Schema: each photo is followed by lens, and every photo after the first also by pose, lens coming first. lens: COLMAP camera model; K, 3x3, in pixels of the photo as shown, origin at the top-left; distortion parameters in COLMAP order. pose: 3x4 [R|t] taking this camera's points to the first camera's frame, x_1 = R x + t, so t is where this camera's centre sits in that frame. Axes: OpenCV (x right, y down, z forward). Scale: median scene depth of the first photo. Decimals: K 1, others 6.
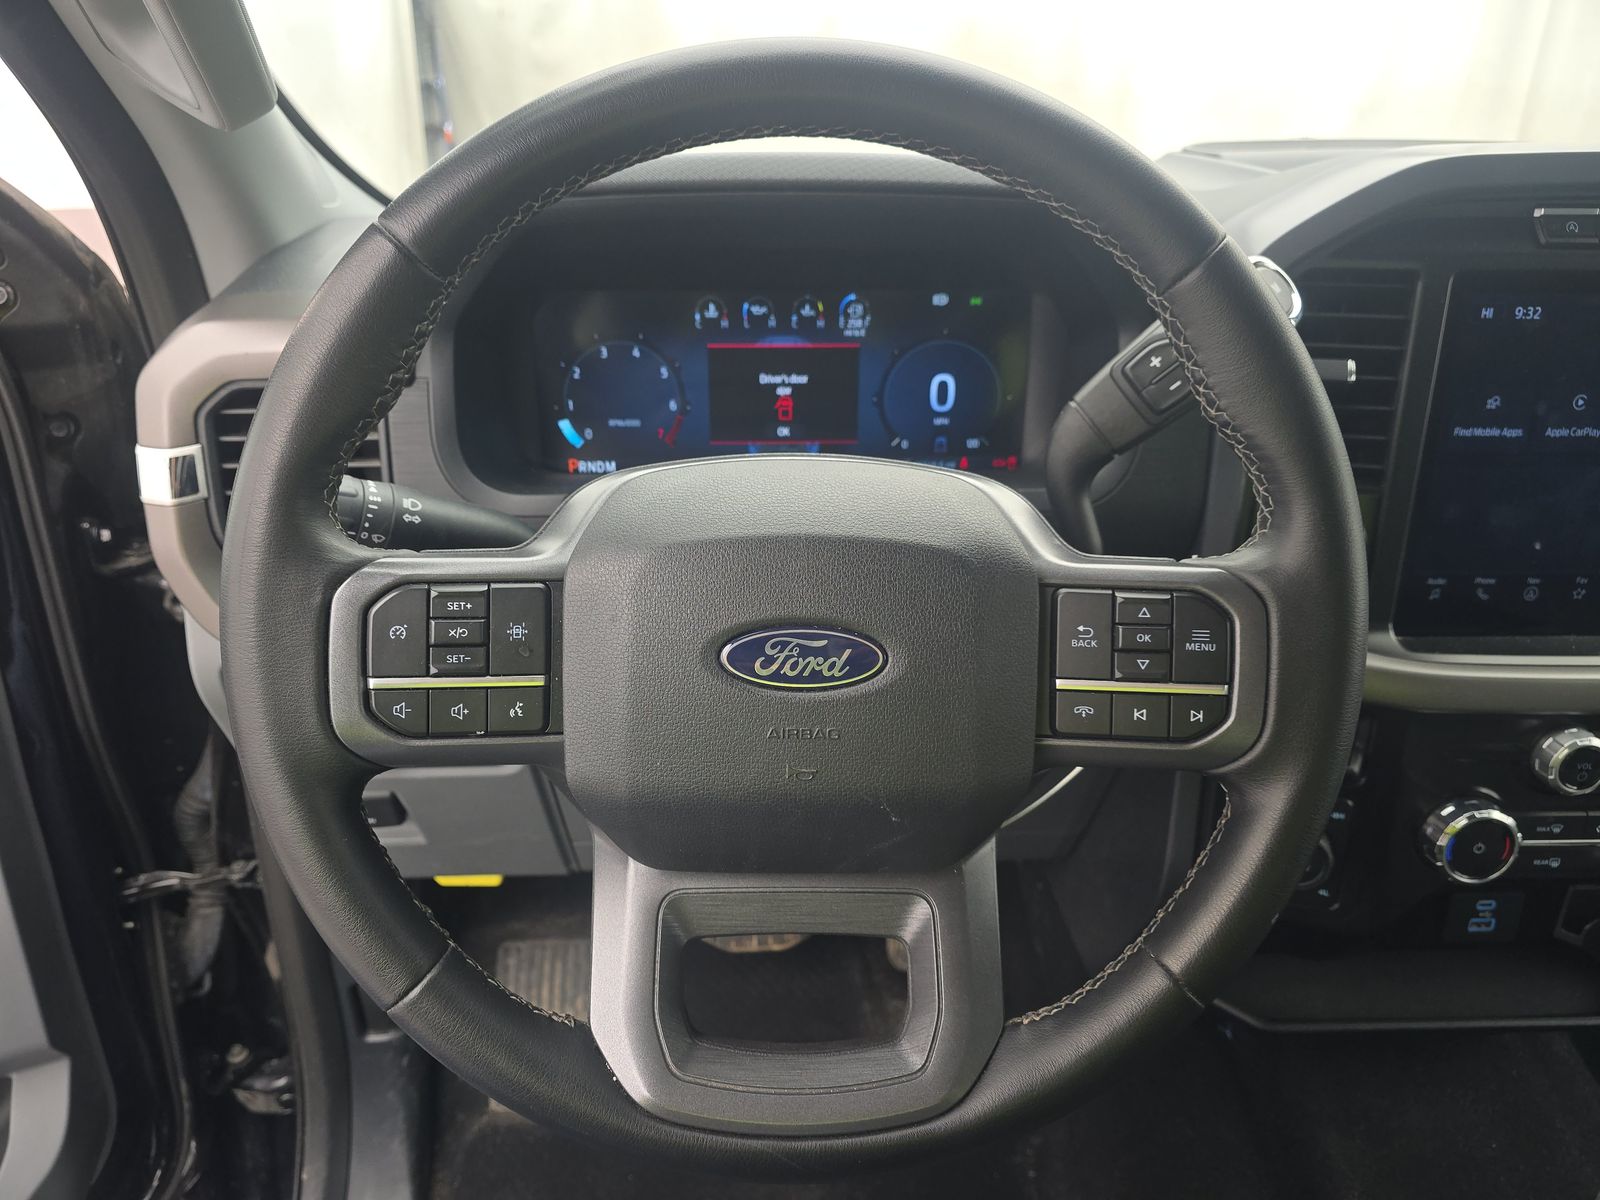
lens RADIAL K [[1074.7, 0, 789.7], [0, 1074.7, 604.0], [0, 0, 1]] dist [0.059434, -0.047110]
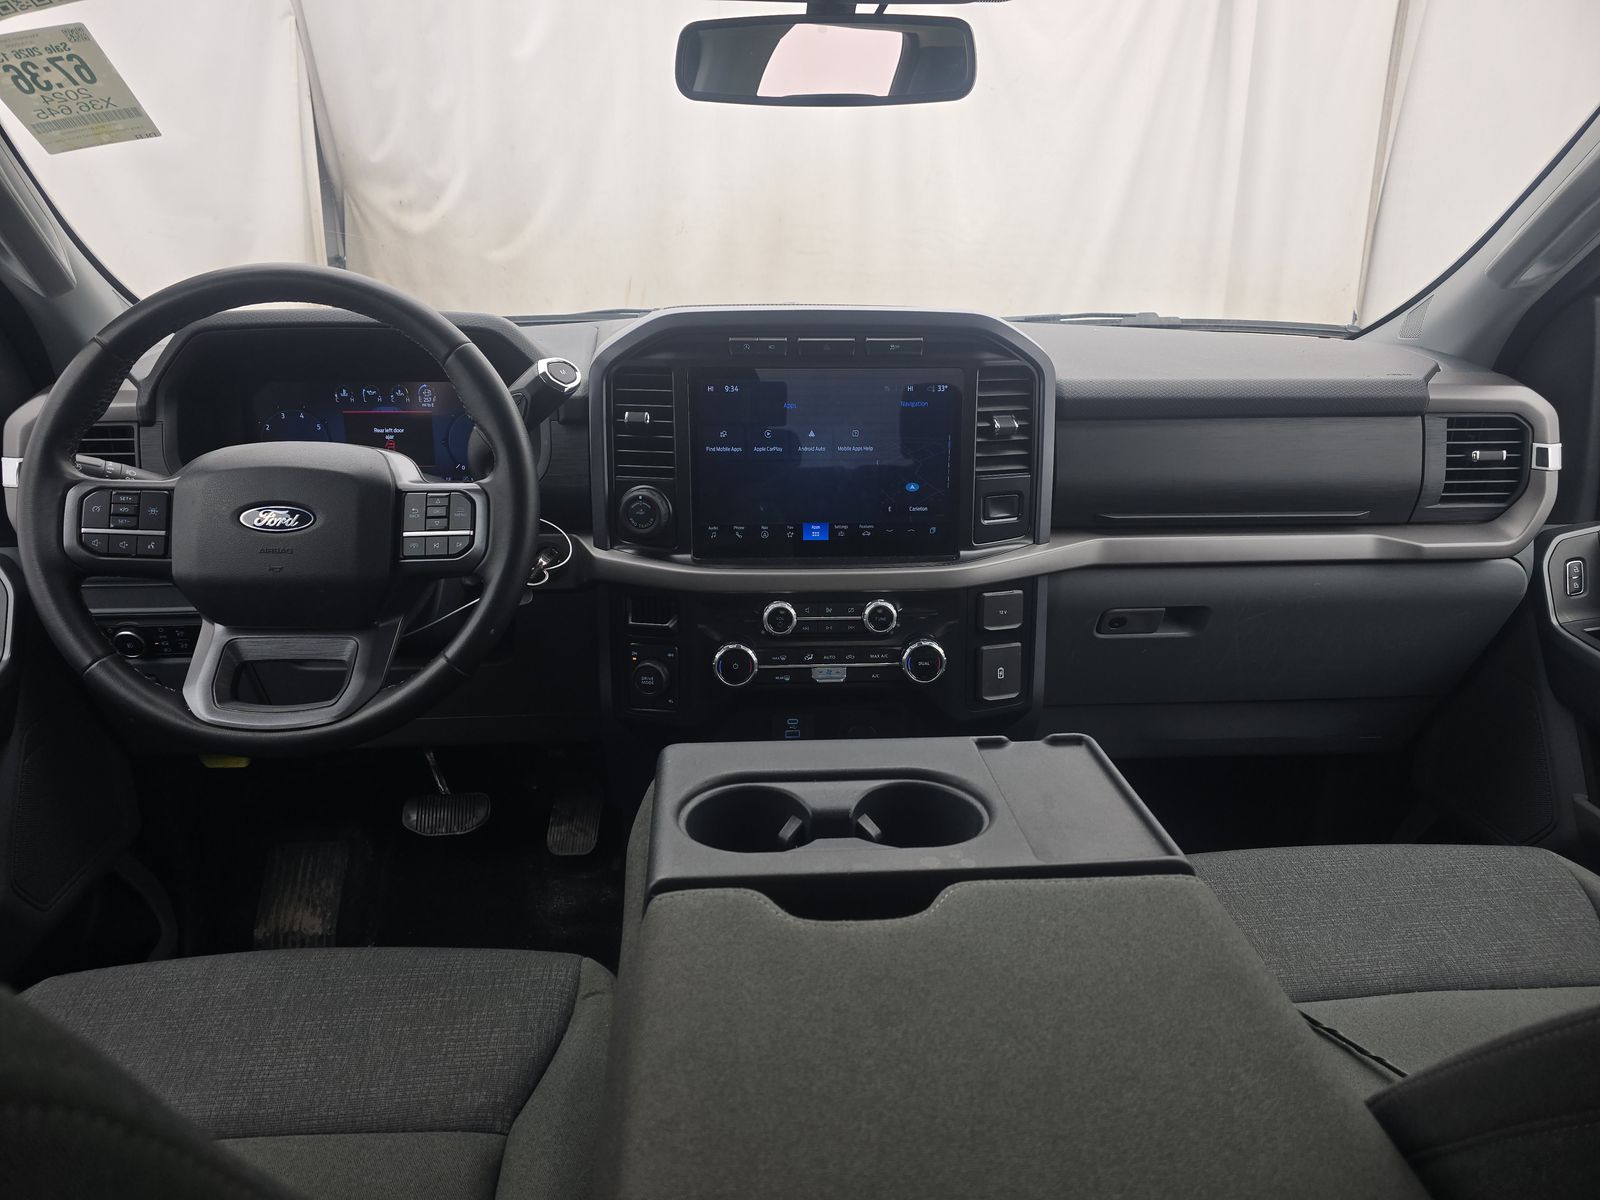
lens RADIAL K [[1074.7, 0, 789.7], [0, 1074.7, 604.0], [0, 0, 1]] dist [0.059434, -0.047110]
pose [[0.999235, -0.013771, 0.036605, 0.598313], [0.018315, 0.991752, -0.126857, 0.320793], [-0.034556, 0.127431, 0.991245, -0.775201]]
